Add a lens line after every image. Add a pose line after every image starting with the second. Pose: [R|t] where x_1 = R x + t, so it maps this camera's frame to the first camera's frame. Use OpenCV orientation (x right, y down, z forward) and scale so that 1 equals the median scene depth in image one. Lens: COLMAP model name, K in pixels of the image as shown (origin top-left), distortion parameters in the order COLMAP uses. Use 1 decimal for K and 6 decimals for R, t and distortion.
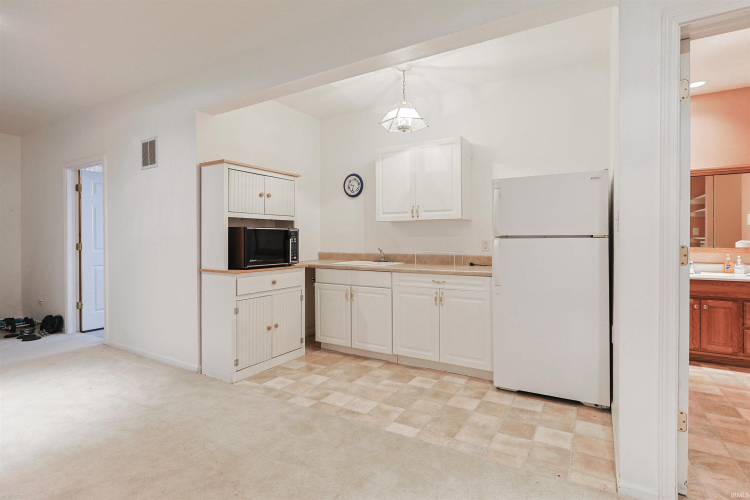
lens RADIAL K [[357.6, 0, 379.6], [0, 357.6, 245.8], [0, 0, 1]] dist [-0.004239, 0.000507]
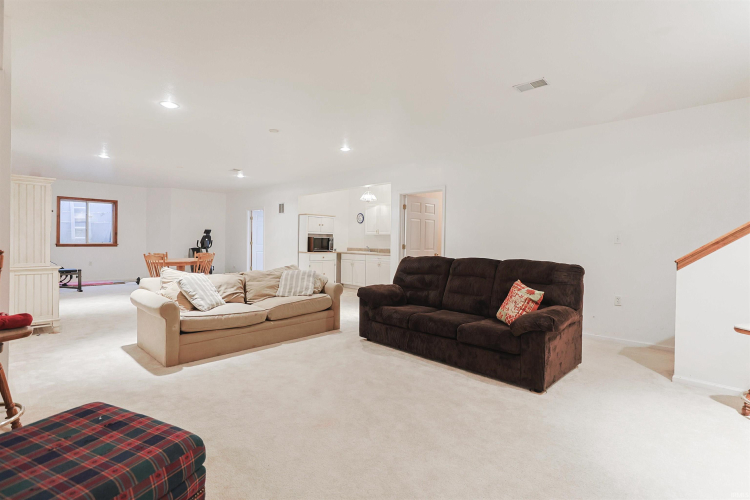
lens RADIAL K [[357.6, 0, 379.6], [0, 357.6, 245.8], [0, 0, 1]] dist [-0.004239, 0.000507]
pose [[0.969641, 0.015361, -0.244049, 0.724811], [-0.015368, 0.999880, 0.001874, 0.001750], [0.244049, 0.001934, 0.969761, -1.421131]]
